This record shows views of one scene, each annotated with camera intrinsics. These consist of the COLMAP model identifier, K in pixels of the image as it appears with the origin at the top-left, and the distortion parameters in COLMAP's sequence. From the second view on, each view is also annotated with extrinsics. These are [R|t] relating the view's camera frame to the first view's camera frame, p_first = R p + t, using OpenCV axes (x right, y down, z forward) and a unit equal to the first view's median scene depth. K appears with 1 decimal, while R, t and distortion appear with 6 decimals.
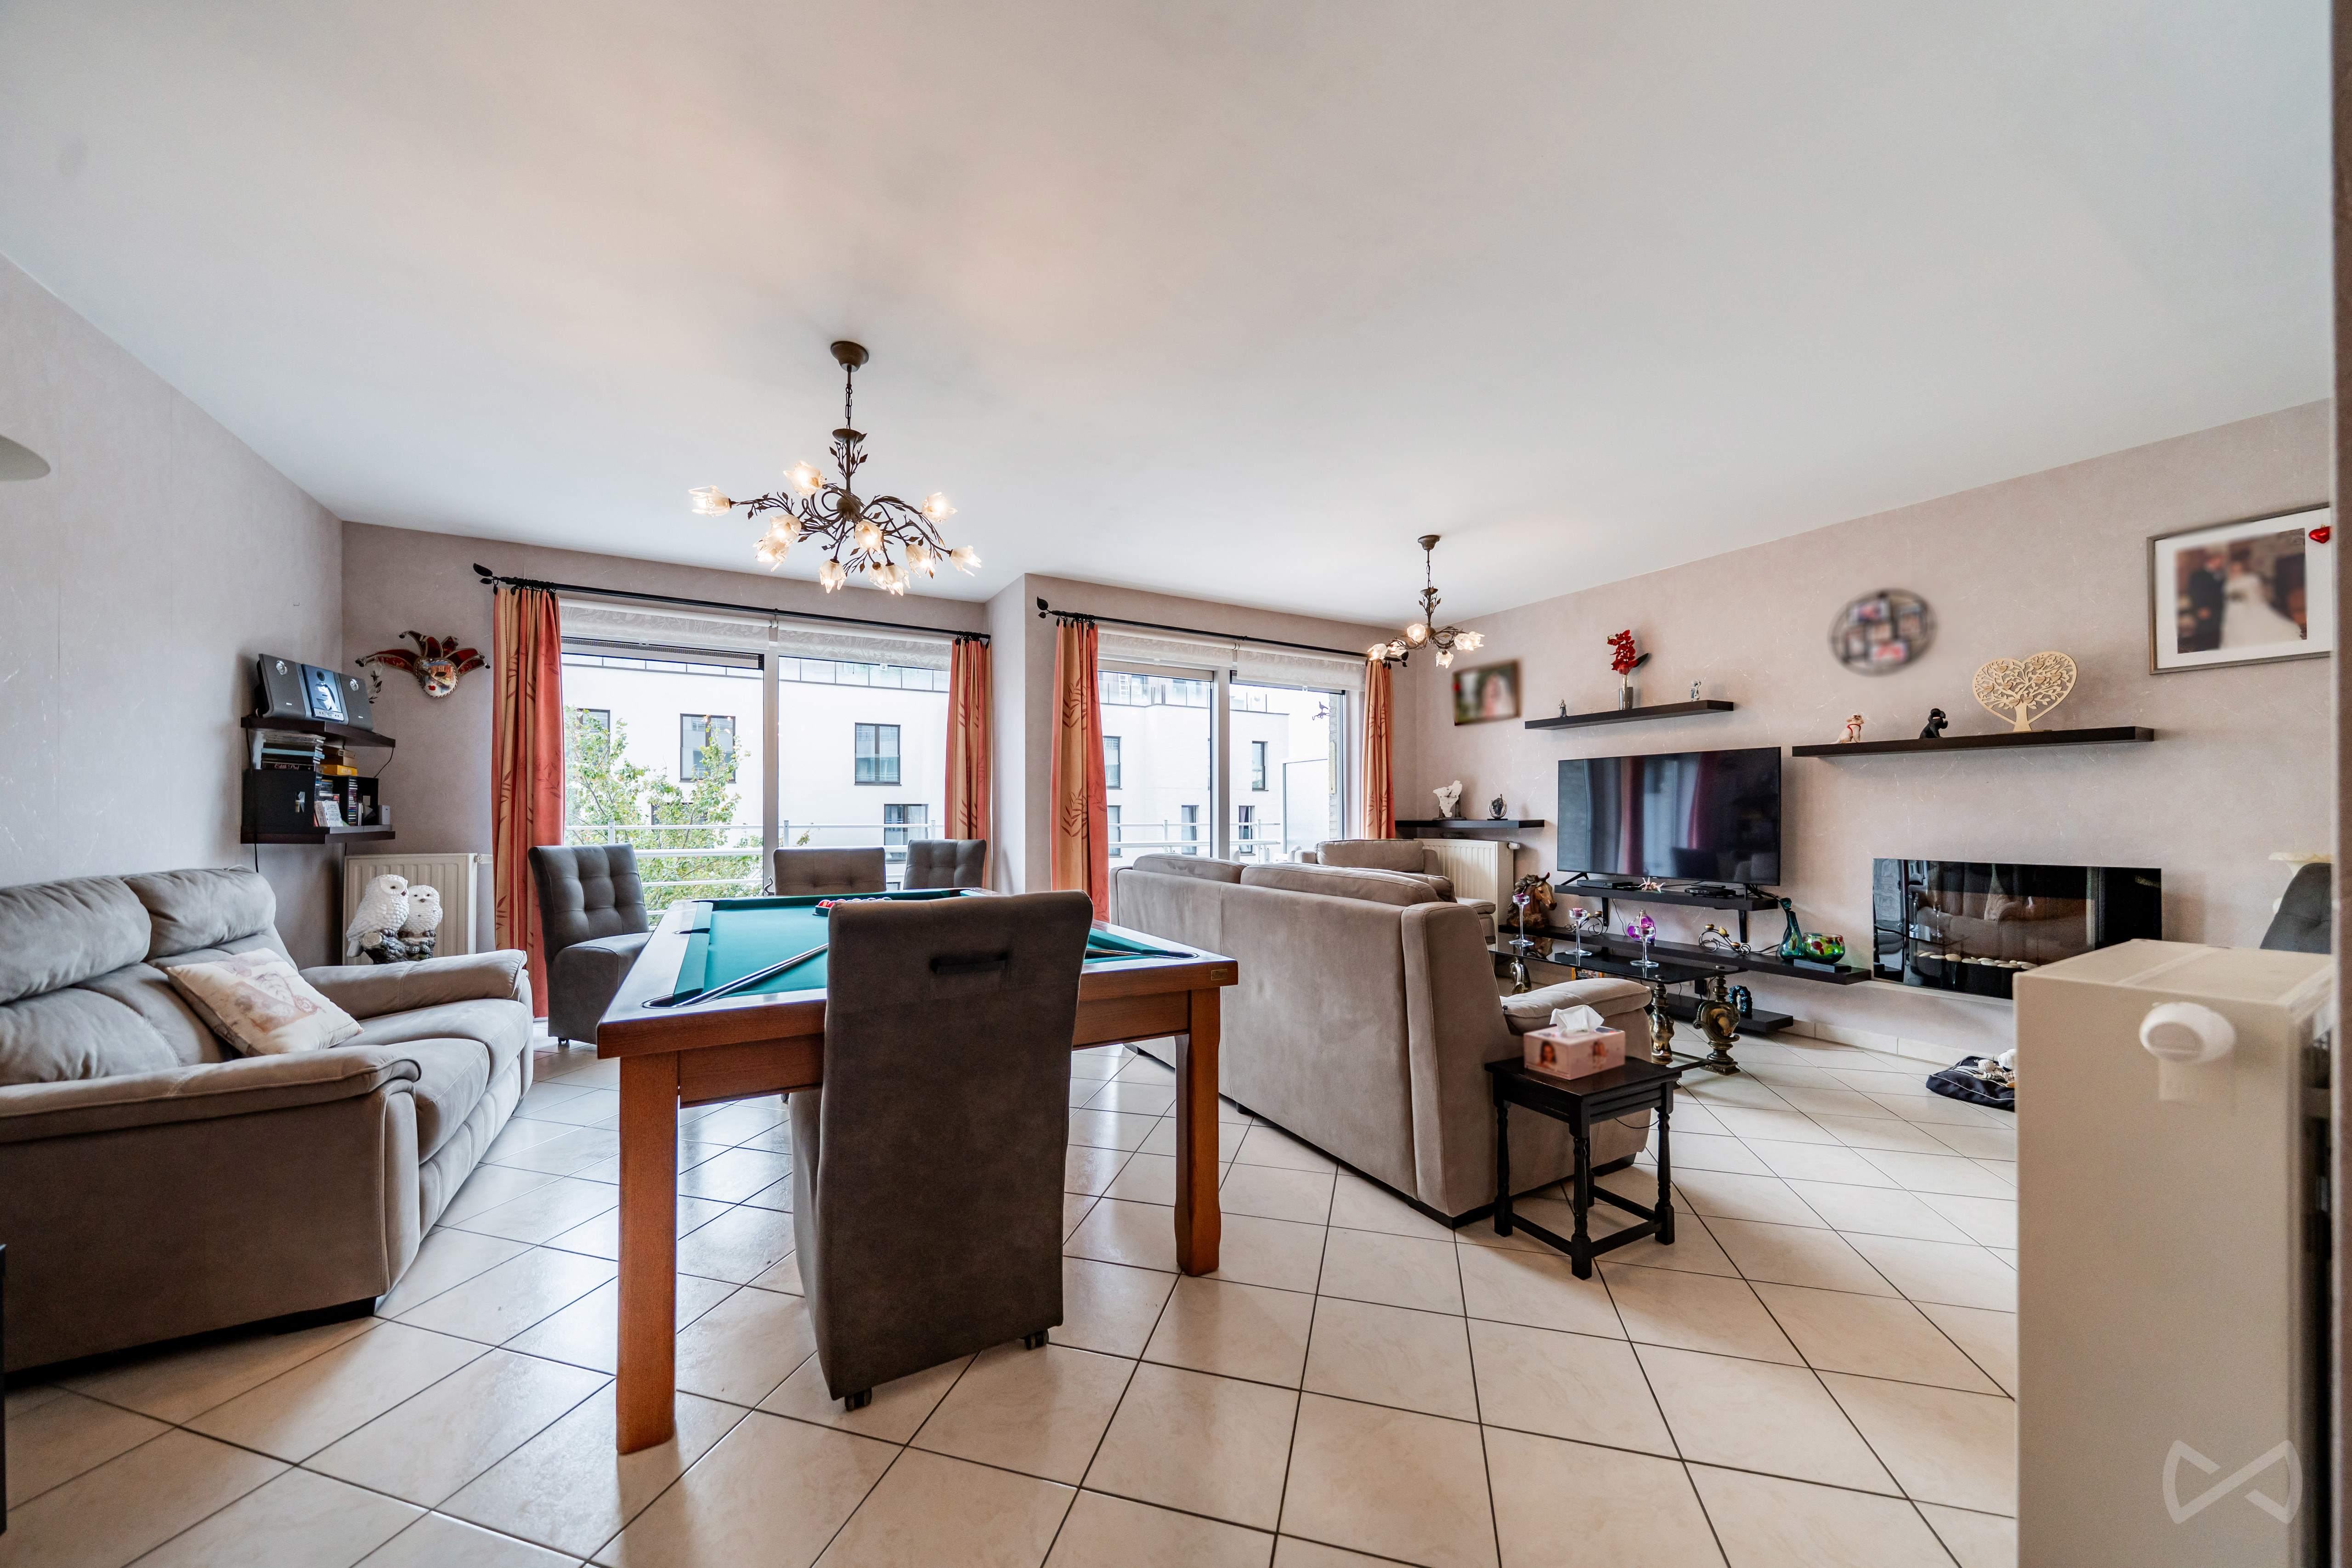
lens RADIAL K [[806.9, 0, 1171.9], [0, 806.9, 810.1], [0, 0, 1]] dist [-0.003665, 0.000039]
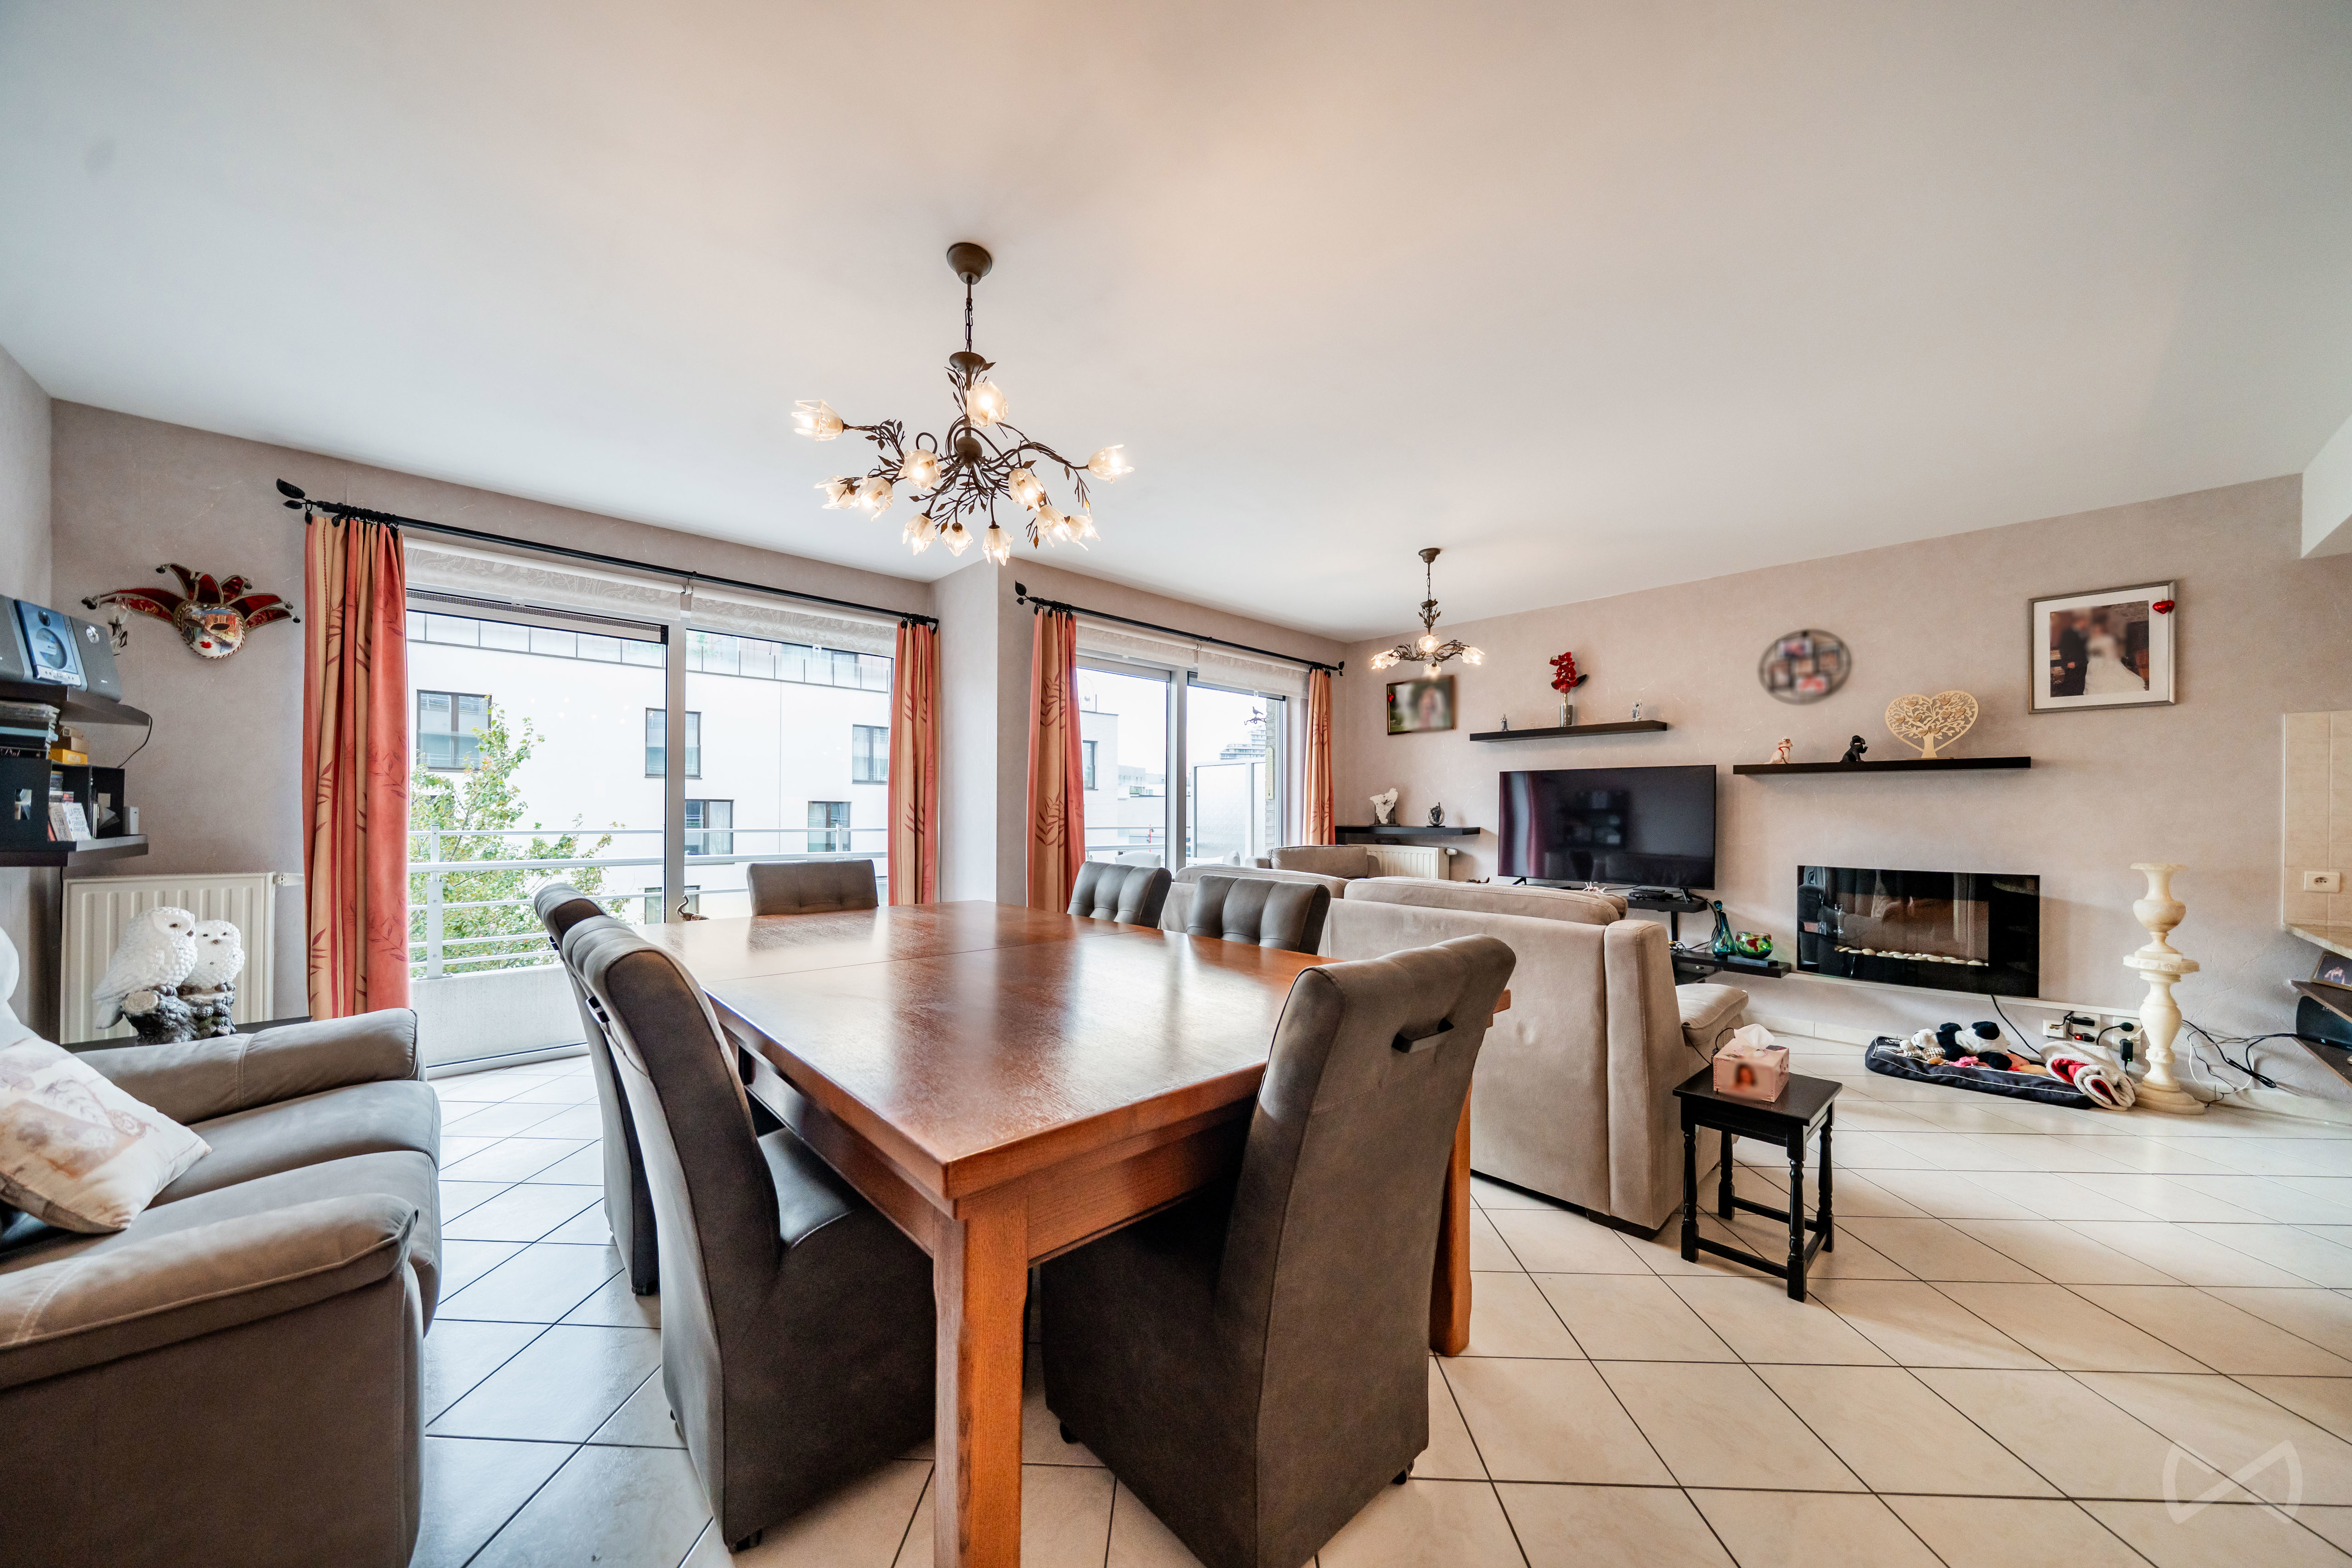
lens RADIAL K [[796.1, 0, 1174.9], [0, 796.1, 813.2], [0, 0, 1]] dist [-0.007329, 0.001338]
pose [[0.973724, 0.007249, 0.227617, -0.226462], [-0.008526, 0.999953, 0.004625, -0.011020], [-0.227572, -0.006444, 0.973740, 0.105455]]
